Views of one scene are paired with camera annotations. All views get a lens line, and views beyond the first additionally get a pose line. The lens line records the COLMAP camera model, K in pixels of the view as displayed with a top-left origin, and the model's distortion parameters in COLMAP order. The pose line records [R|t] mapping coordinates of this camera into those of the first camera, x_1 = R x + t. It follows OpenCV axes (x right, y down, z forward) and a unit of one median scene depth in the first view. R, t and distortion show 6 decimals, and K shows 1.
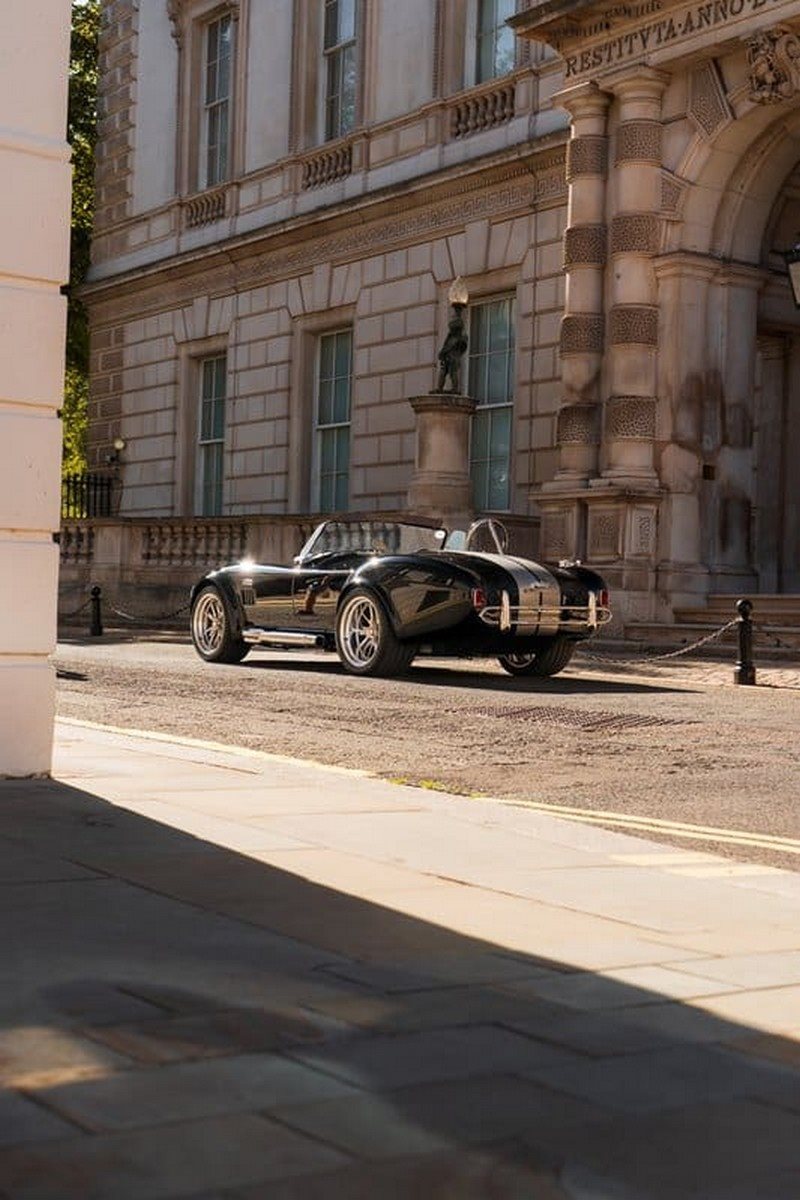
lens RADIAL K [[1717.6, 0, 462.1], [0, 1717.6, 600.8], [0, 0, 1]] dist [0.019794, 0.044617]
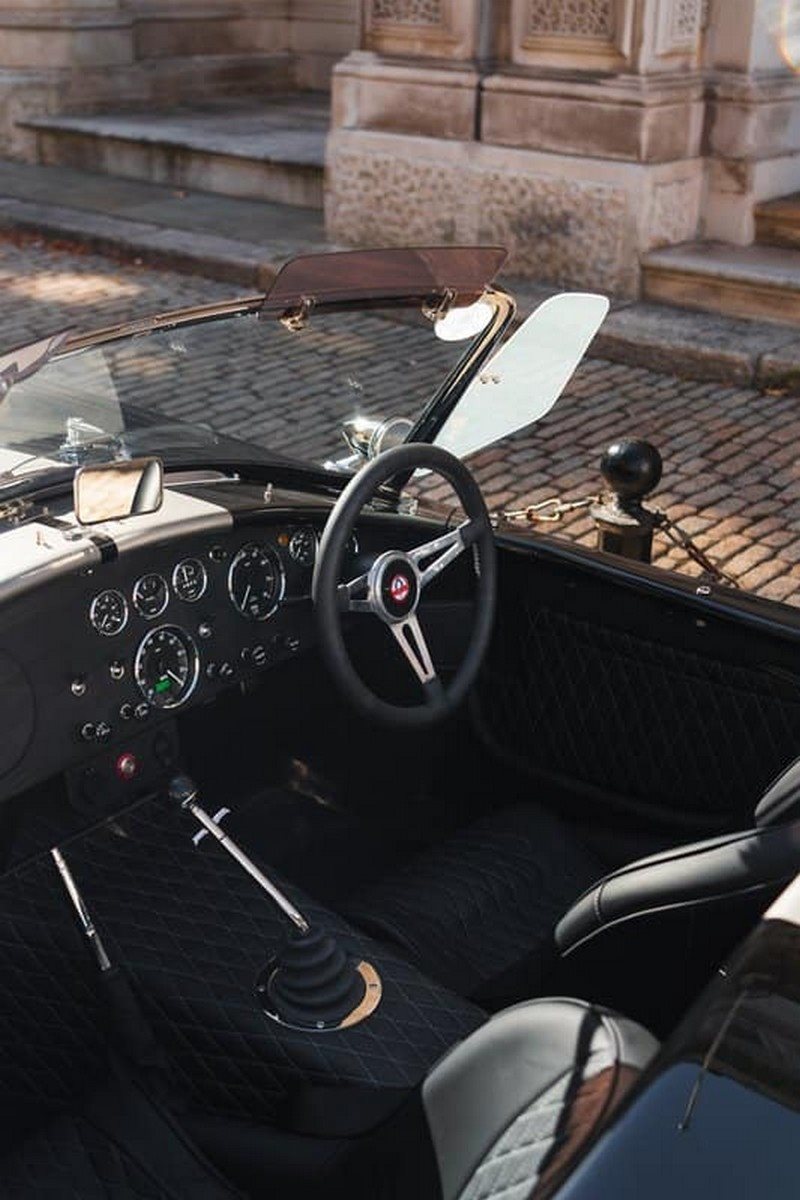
lens RADIAL K [[1691.4, 0, 400.0], [0, 1691.4, 600.0], [0, 0, 1]] dist [0.217793, -0.693582]
pose [[0.967688, -0.092883, 0.234418, -0.049790], [-0.002220, 0.926507, 0.376271, -0.056339], [-0.252139, -0.364634, 0.896364, 0.634168]]
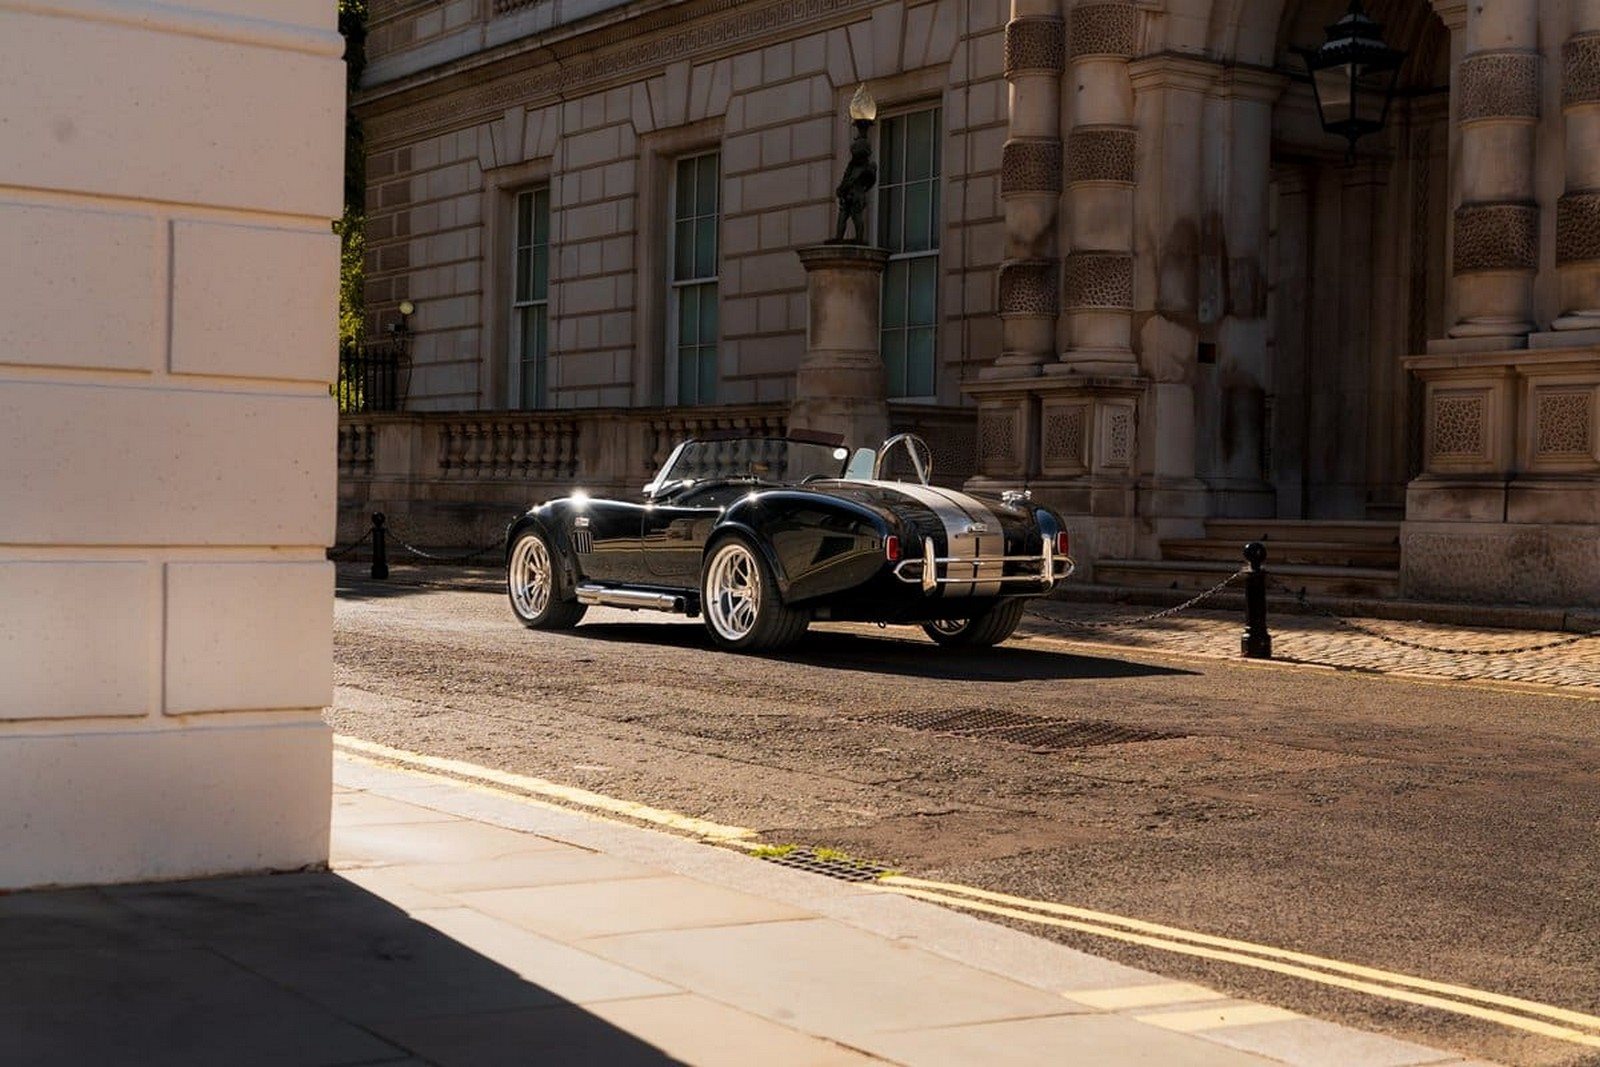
lens RADIAL K [[2344.9, 0, 800.0], [0, 2344.9, 533.5], [0, 0, 1]] dist [-0.001831, -0.049303]
pose [[0.999456, -0.009785, -0.031481, 0.000835], [0.010236, 0.999847, 0.014215, -0.013826], [0.031337, -0.014530, 0.999403, -0.006847]]
